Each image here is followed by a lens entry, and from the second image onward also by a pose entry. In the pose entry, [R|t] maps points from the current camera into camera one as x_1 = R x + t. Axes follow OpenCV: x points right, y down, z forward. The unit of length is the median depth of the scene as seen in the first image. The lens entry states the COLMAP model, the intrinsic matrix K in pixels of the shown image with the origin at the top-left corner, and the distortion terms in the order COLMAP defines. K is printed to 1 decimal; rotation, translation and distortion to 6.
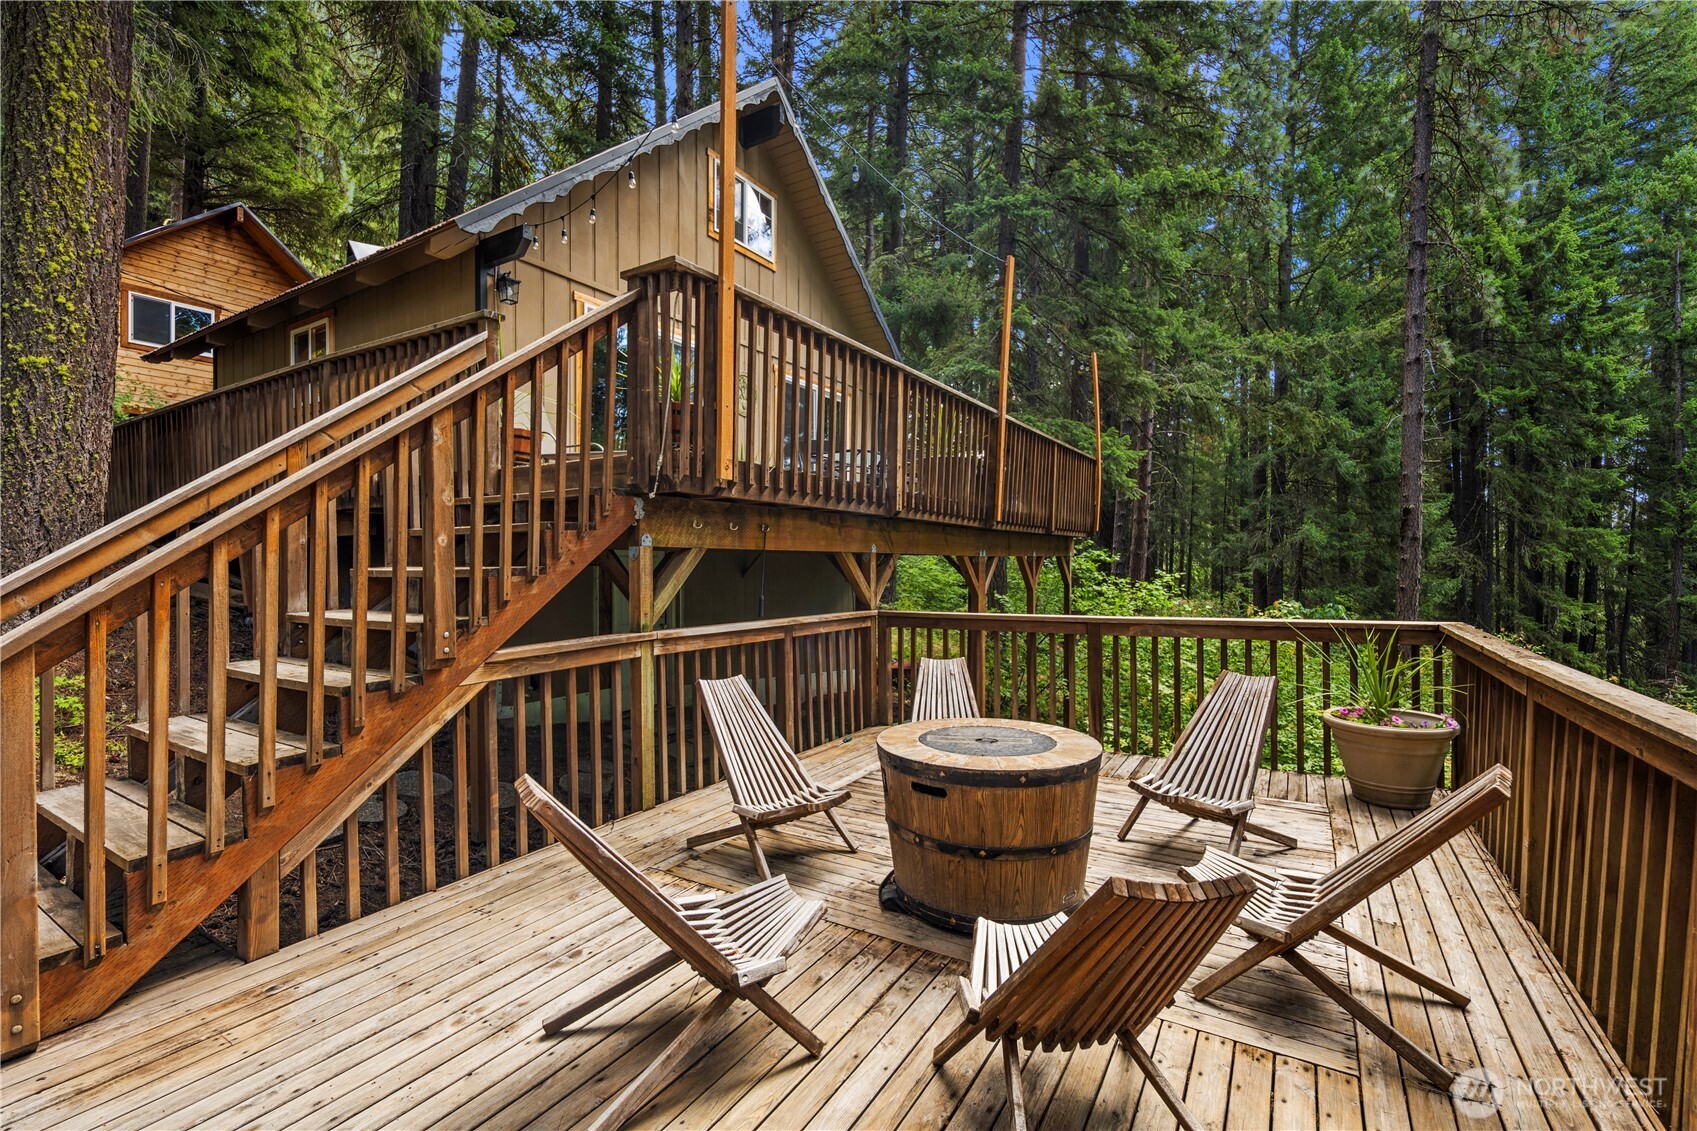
lens RADIAL K [[737.4, 0, 847.7], [0, 737.4, 561.0], [0, 0, 1]] dist [0.007346, -0.002475]
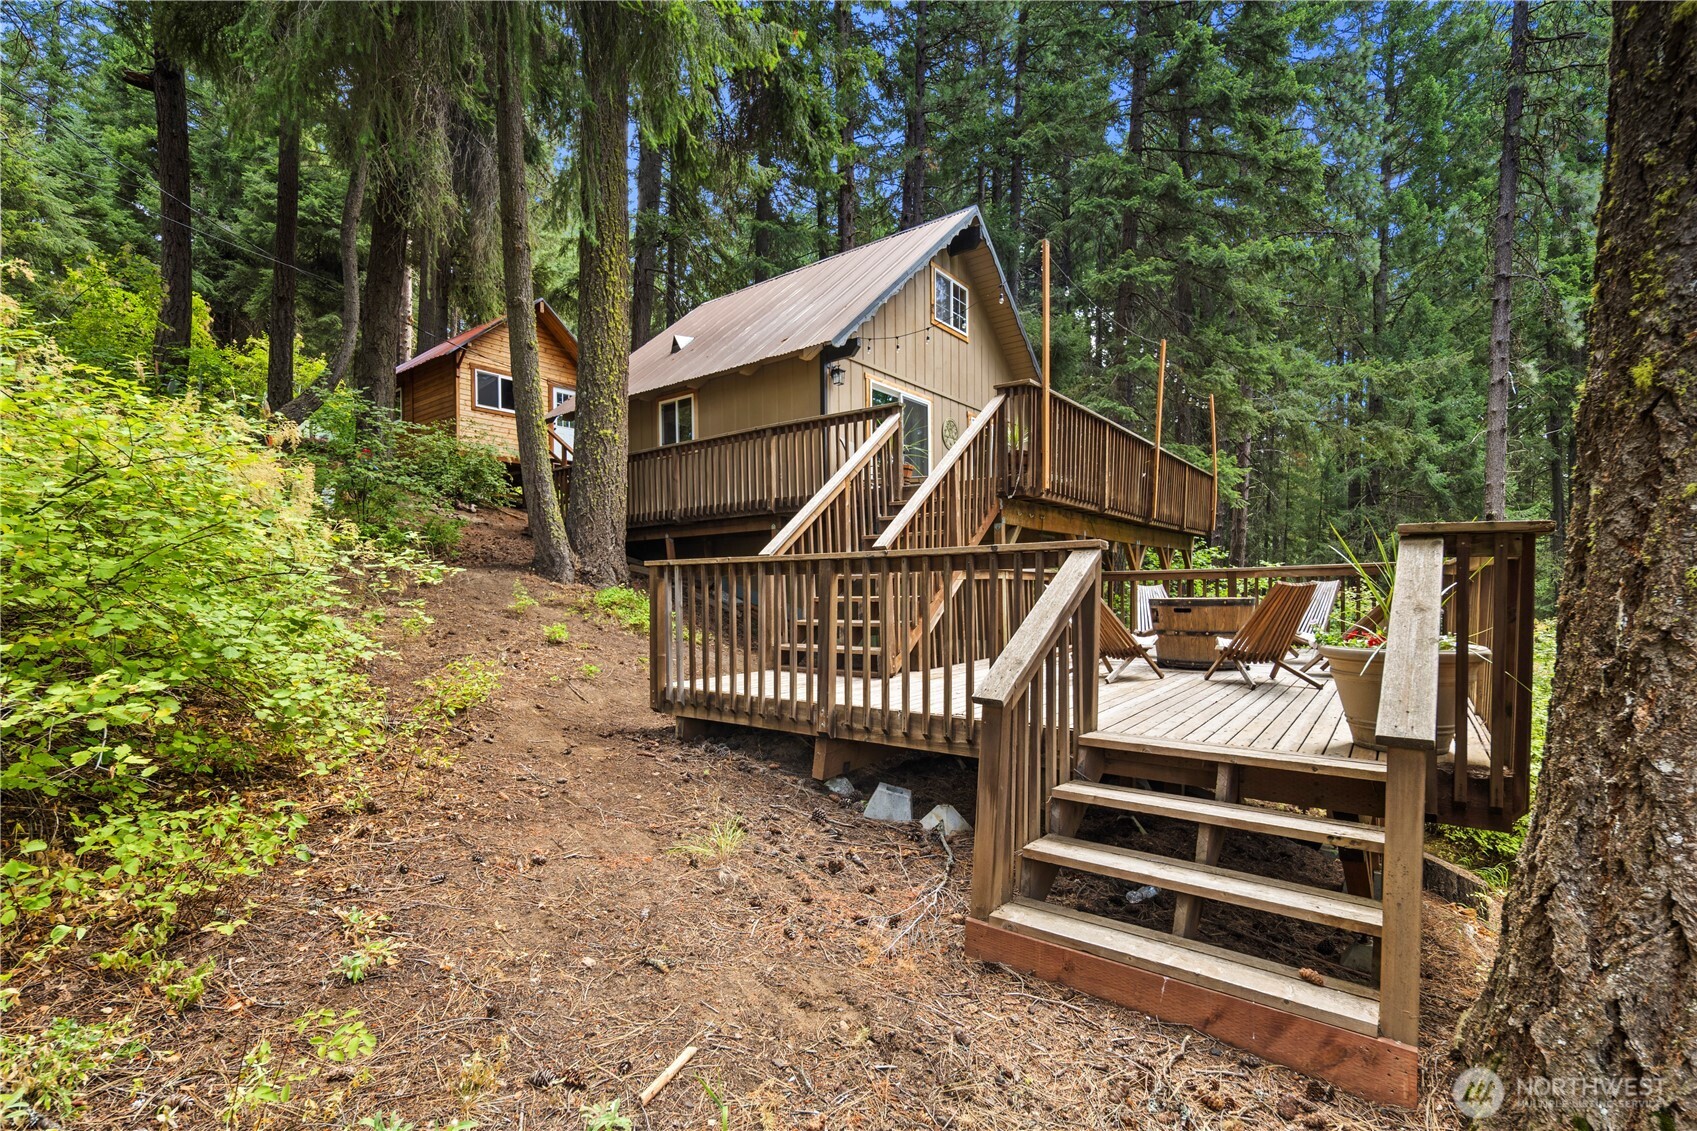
lens RADIAL K [[737.4, 0, 849.7], [0, 737.4, 599.2], [0, 0, 1]] dist [0.007346, -0.002475]
pose [[0.995389, -0.005471, -0.095764, -0.213828], [0.007179, 0.999821, 0.017503, 0.062973], [0.095651, -0.018109, 0.995250, -0.436967]]
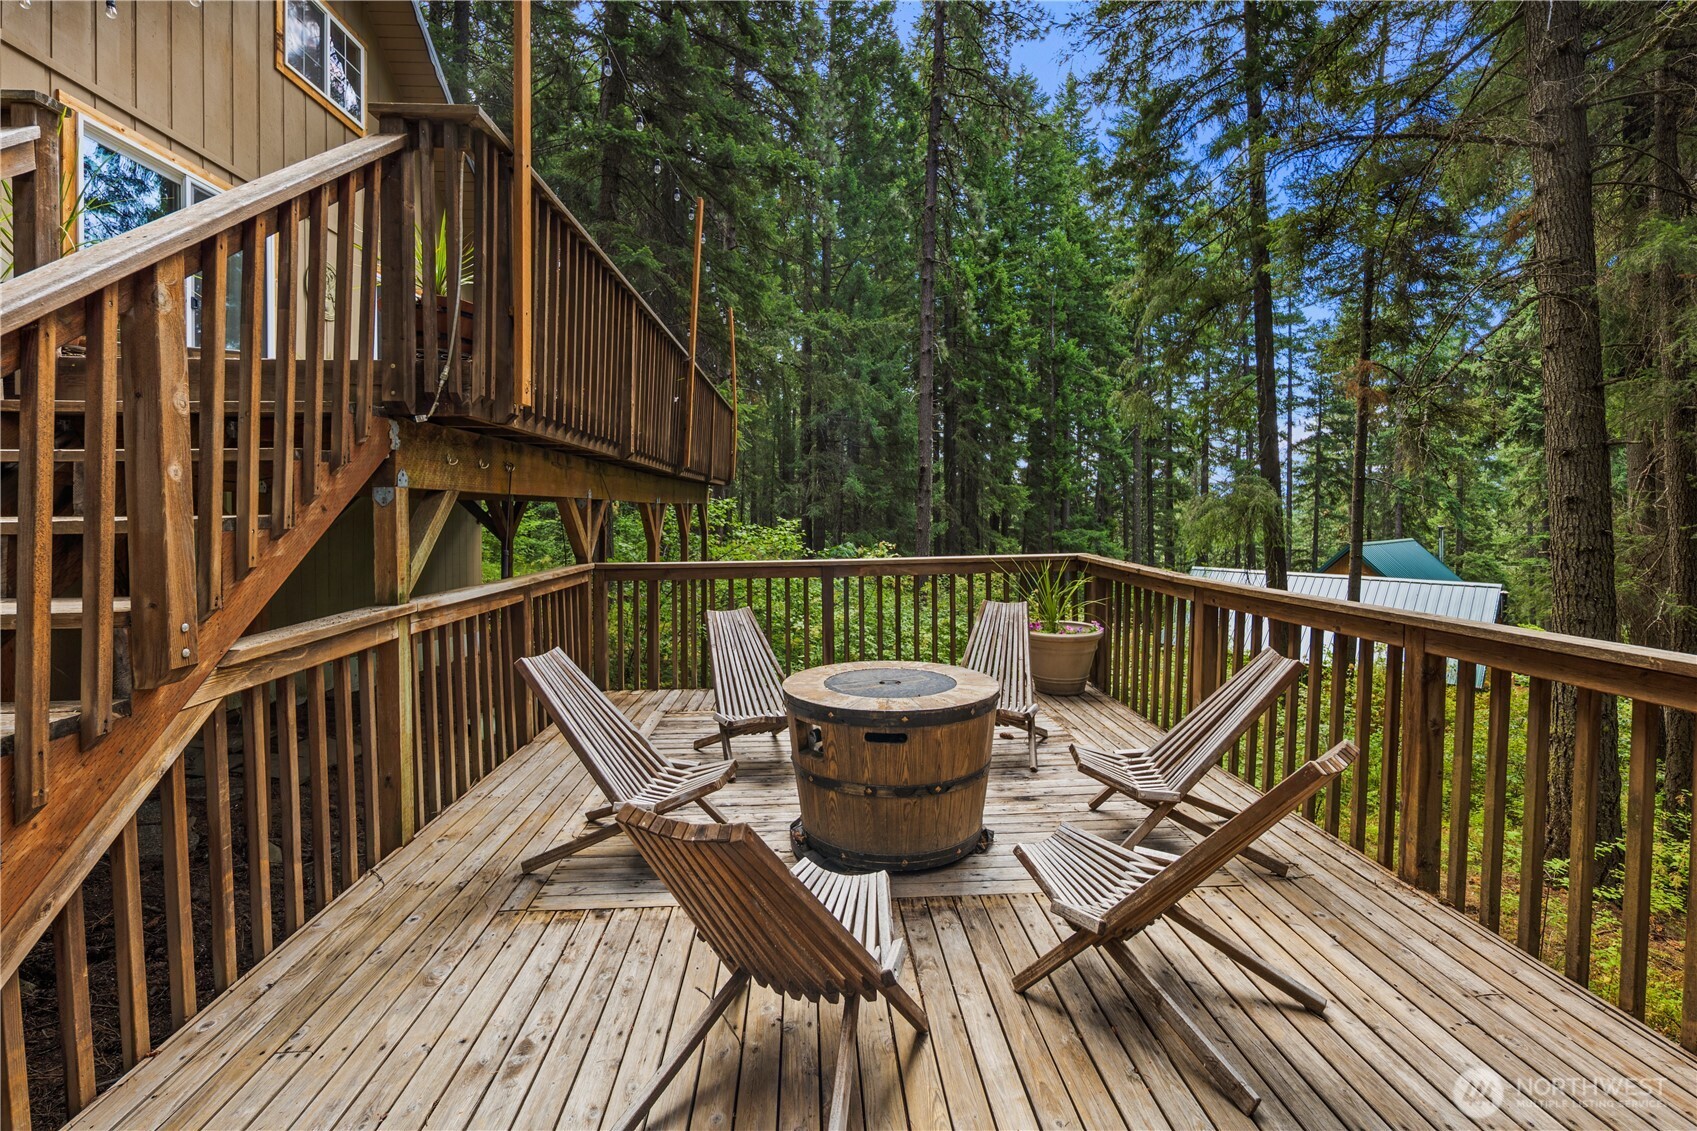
lens RADIAL K [[737.4, 0, 847.3], [0, 737.4, 513.9], [0, 0, 1]] dist [0.007346, -0.002475]
pose [[0.824191, -0.003869, 0.566298, -0.140269], [-0.000012, 0.999977, 0.006849, 0.000666], [-0.566312, -0.005652, 0.824172, 0.060687]]
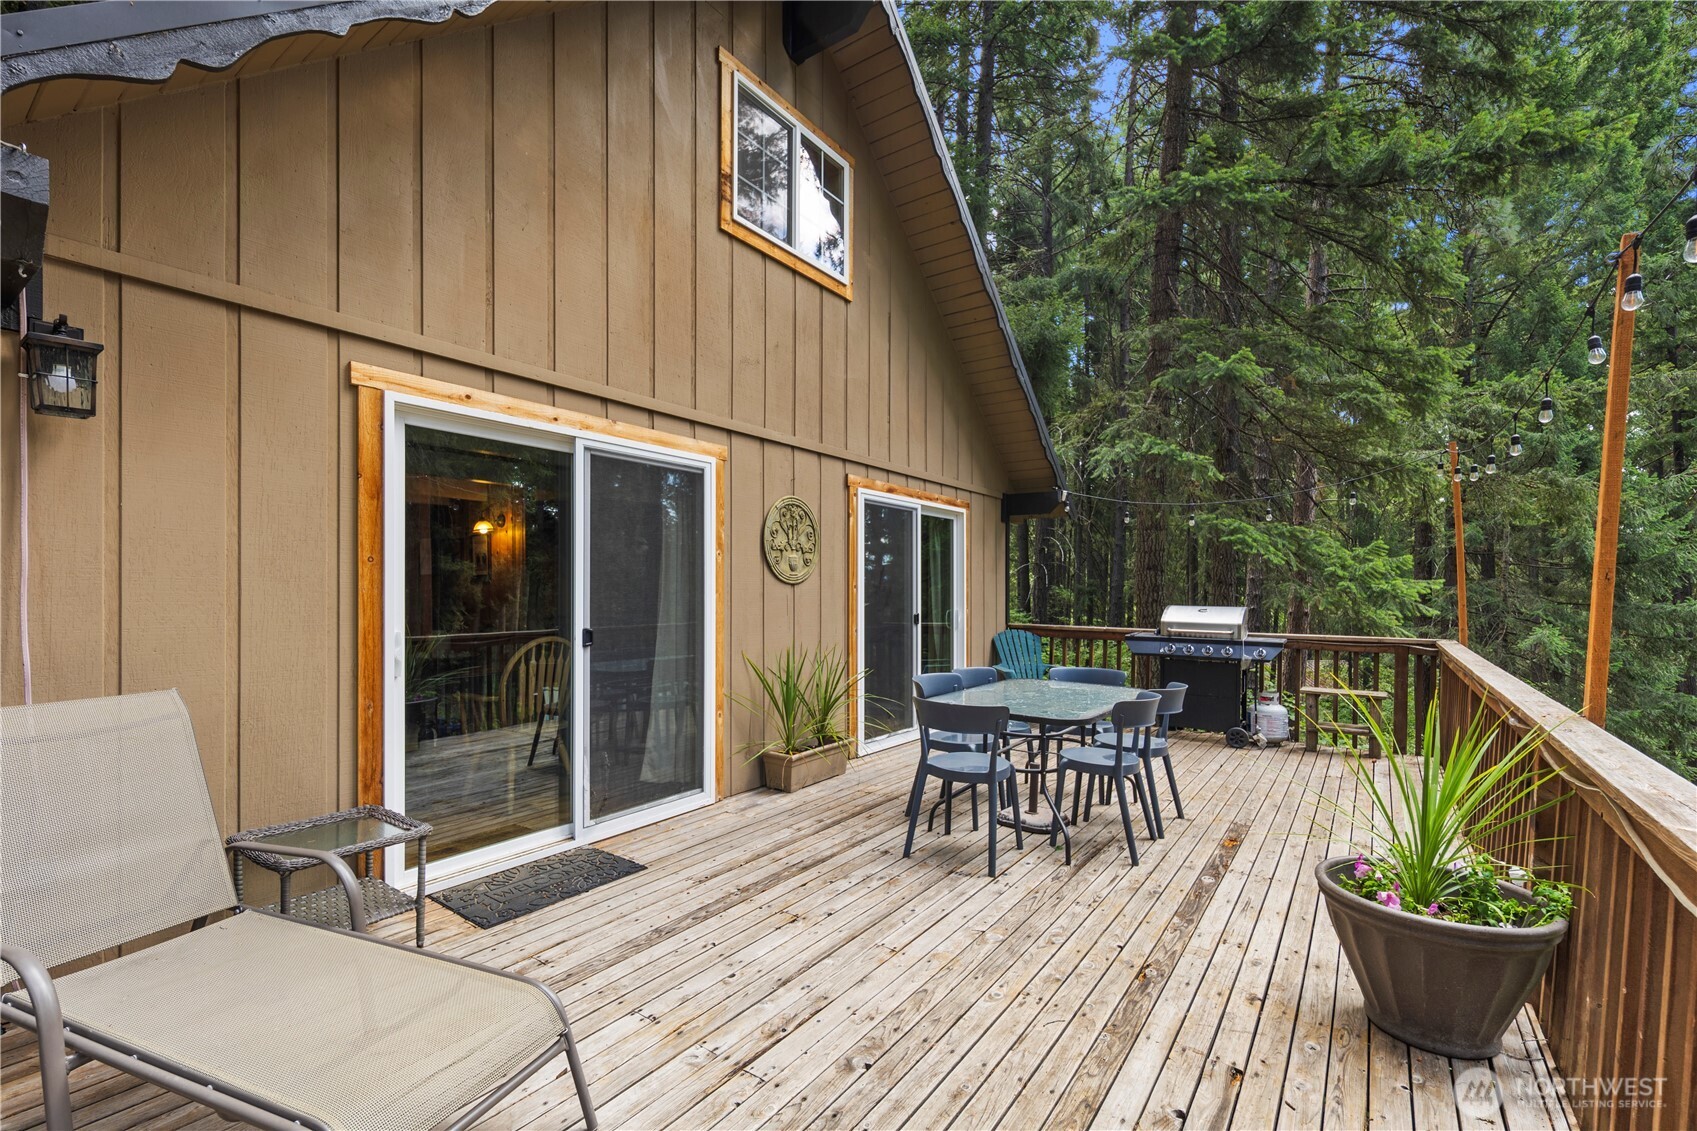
lens RADIAL K [[737.4, 0, 845.7], [0, 737.4, 604.9], [0, 0, 1]] dist [0.007346, -0.002475]
pose [[0.998203, 0.002173, -0.059887, -0.077759], [-0.001393, 0.999914, 0.013064, -0.202779], [0.059911, -0.012957, 0.998120, 0.522437]]
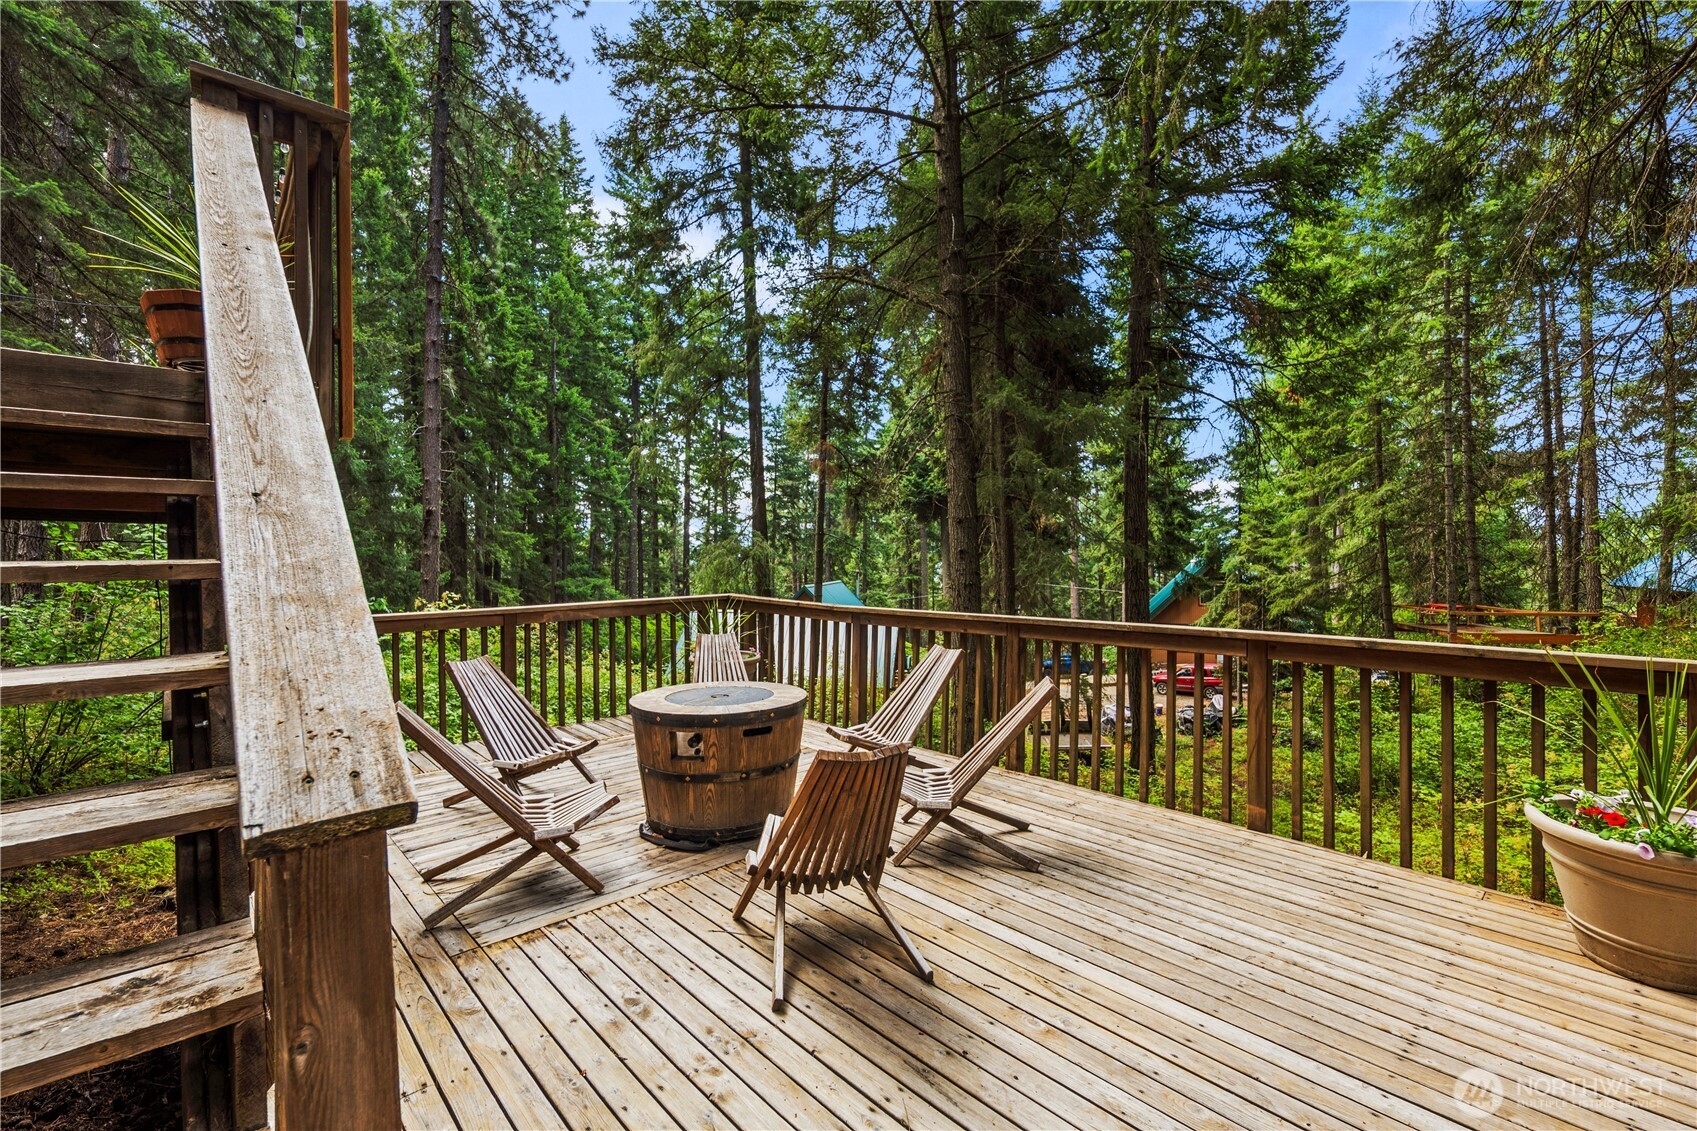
lens RADIAL K [[737.4, 0, 848.1], [0, 737.4, 559.2], [0, 0, 1]] dist [0.007346, -0.002475]
pose [[0.279944, -0.001540, 0.960015, -0.306984], [-0.001306, 0.999997, 0.001985, 0.002133], [-0.960015, -0.001809, 0.279941, 0.139069]]
